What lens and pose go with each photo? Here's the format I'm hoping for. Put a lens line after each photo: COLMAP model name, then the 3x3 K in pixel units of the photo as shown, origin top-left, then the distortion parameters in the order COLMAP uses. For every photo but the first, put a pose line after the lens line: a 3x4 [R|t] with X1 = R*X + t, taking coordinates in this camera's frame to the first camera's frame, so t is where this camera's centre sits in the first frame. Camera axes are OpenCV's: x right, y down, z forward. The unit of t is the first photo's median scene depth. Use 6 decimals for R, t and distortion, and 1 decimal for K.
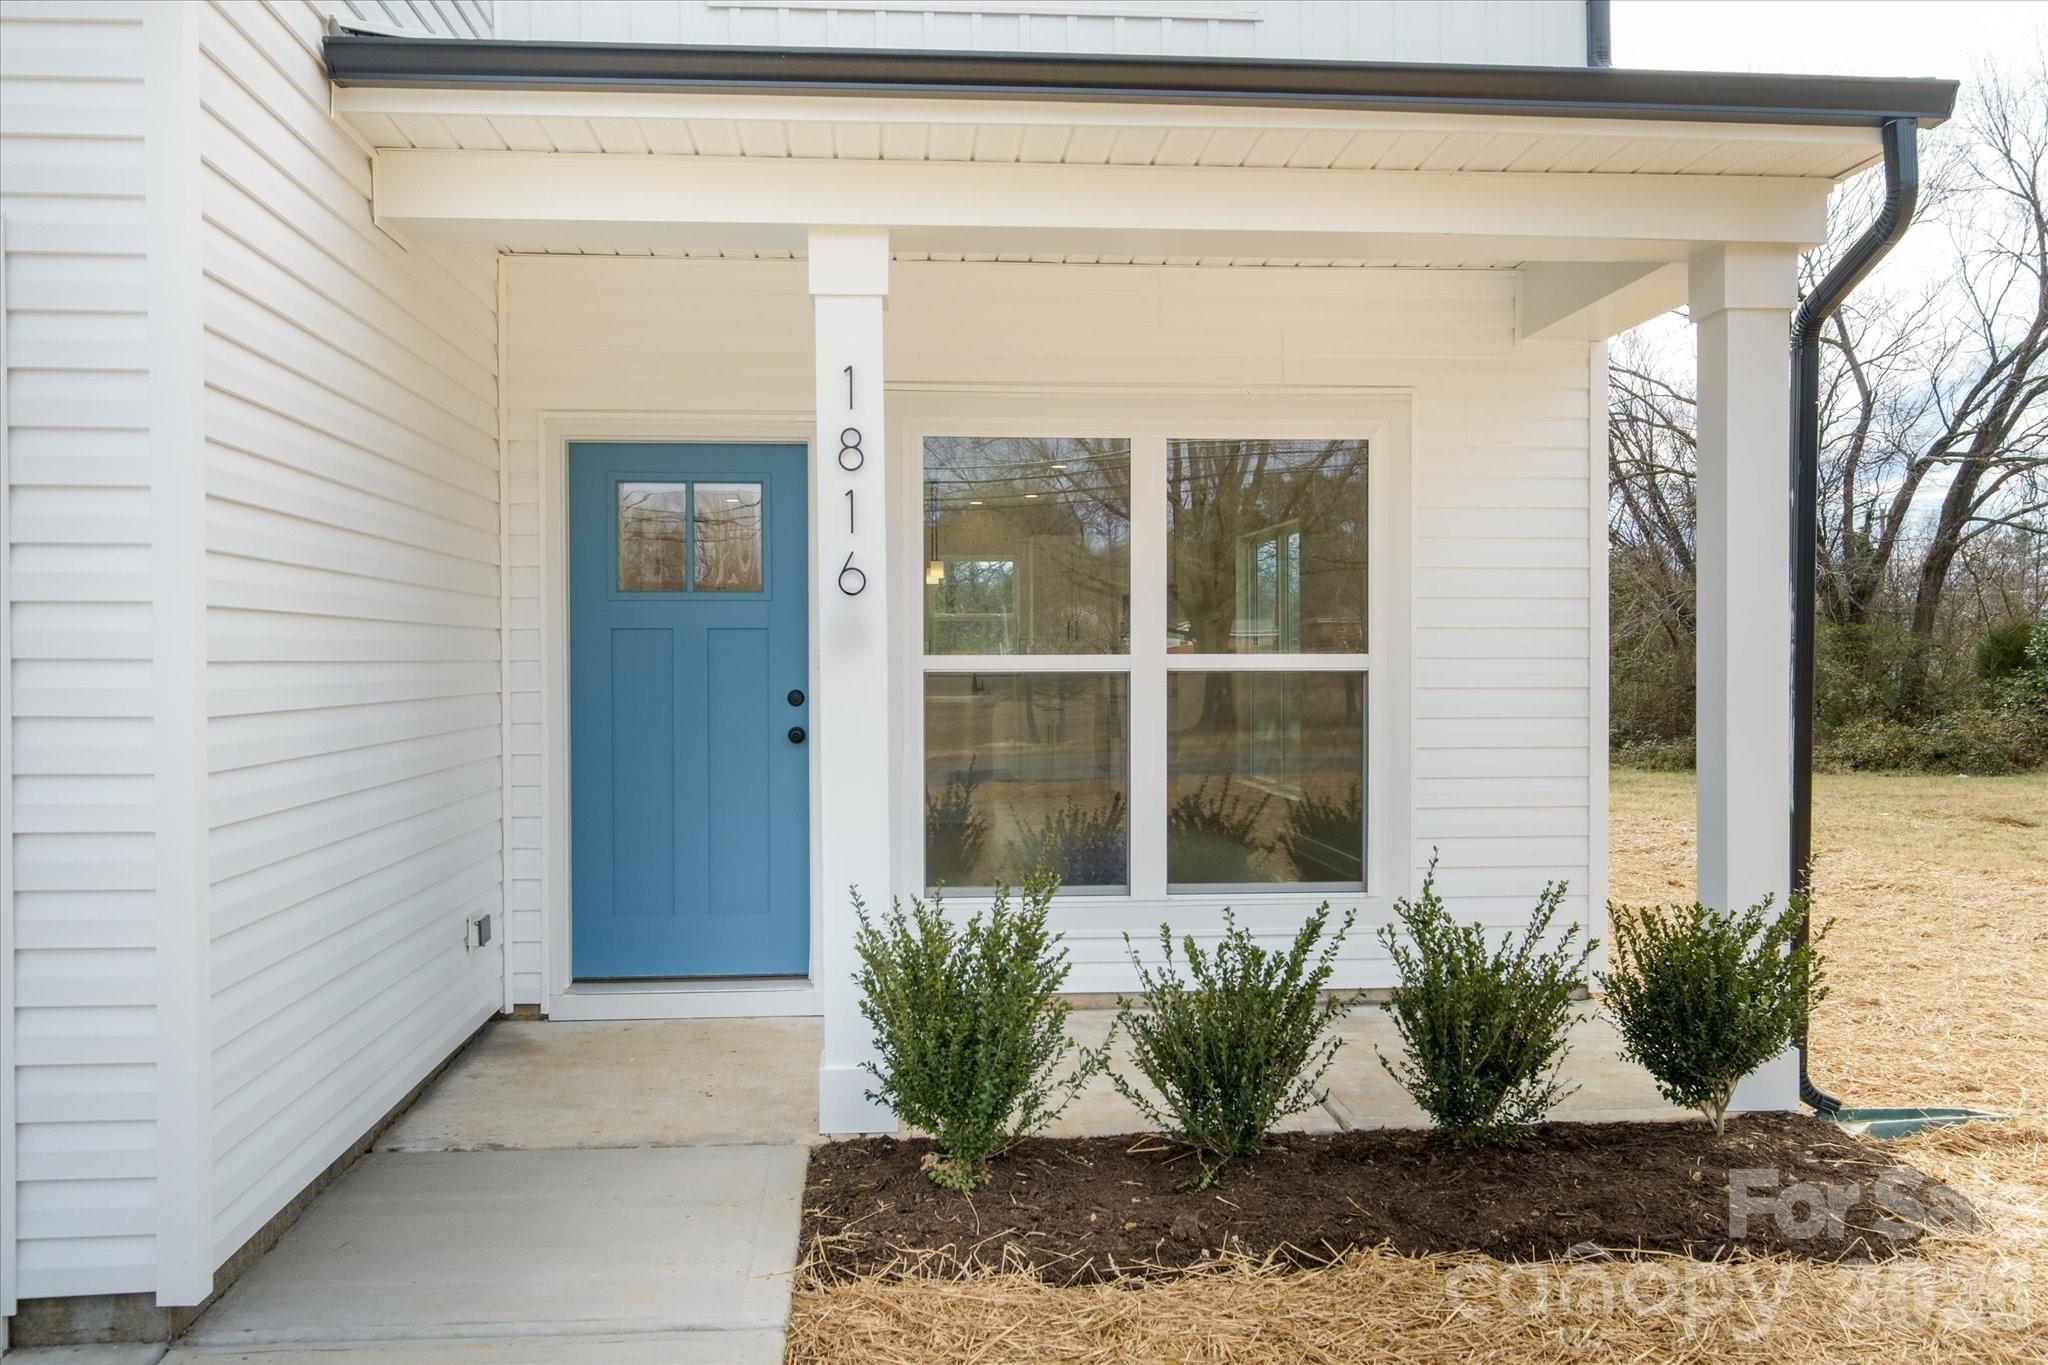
lens RADIAL K [[1636.4, 0, 999.4], [0, 1636.4, 686.3], [0, 0, 1]] dist [0.002818, 0.001867]
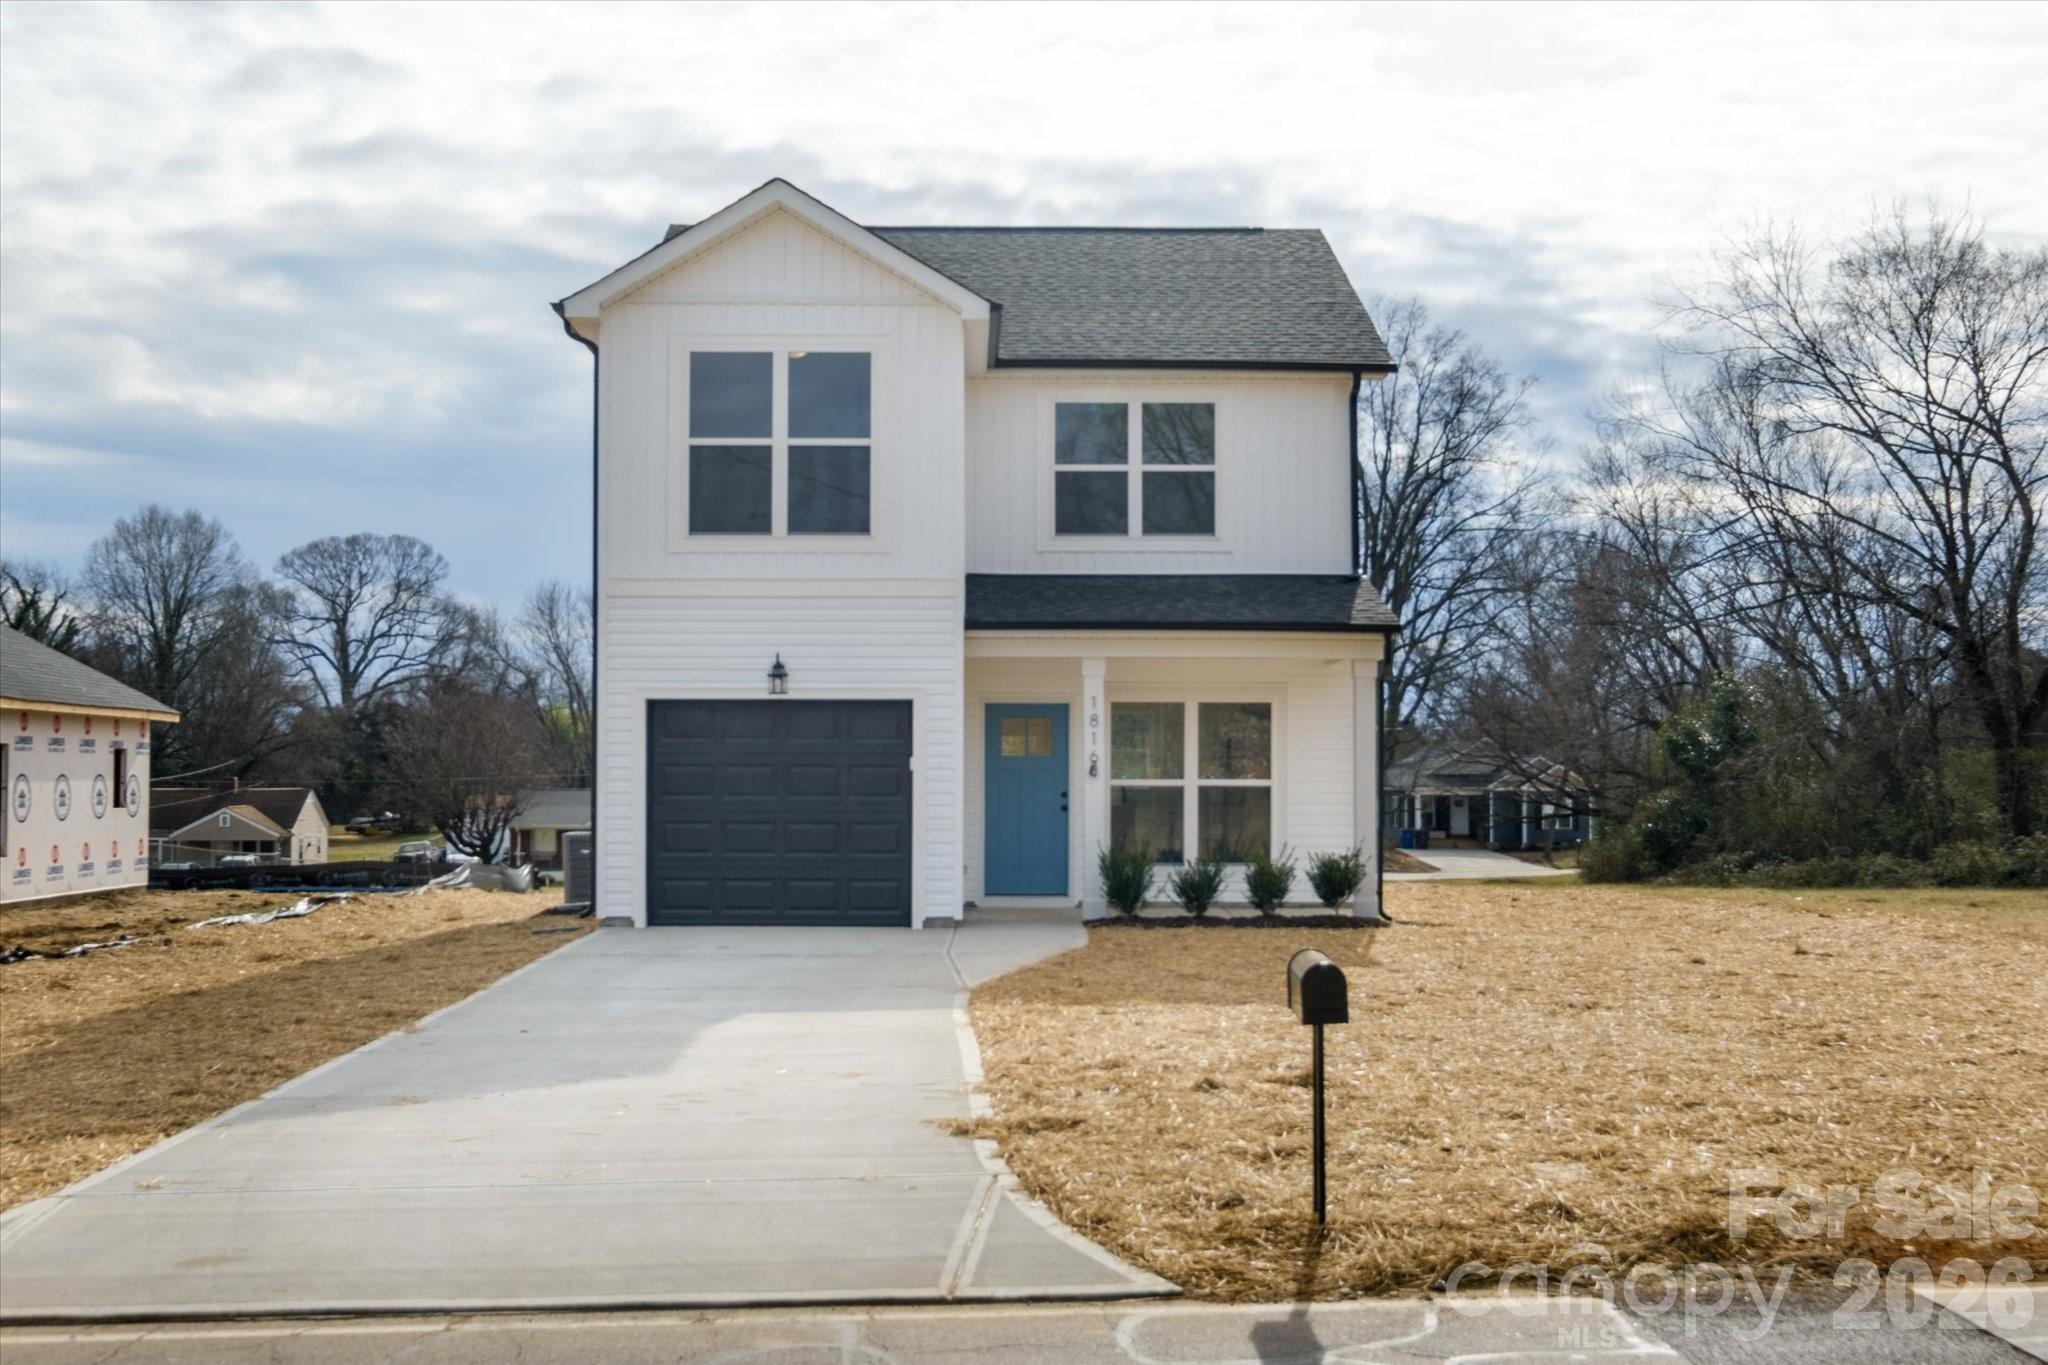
lens RADIAL K [[2354.4, 0, 1024.0], [0, 2354.4, 682.5], [0, 0, 1]] dist [-0.002069, 0.016543]
pose [[0.998549, 0.003064, -0.053758, 0.003939], [-0.006134, 0.998353, -0.057035, 0.007848], [0.053495, 0.057282, 0.996924, -0.528290]]
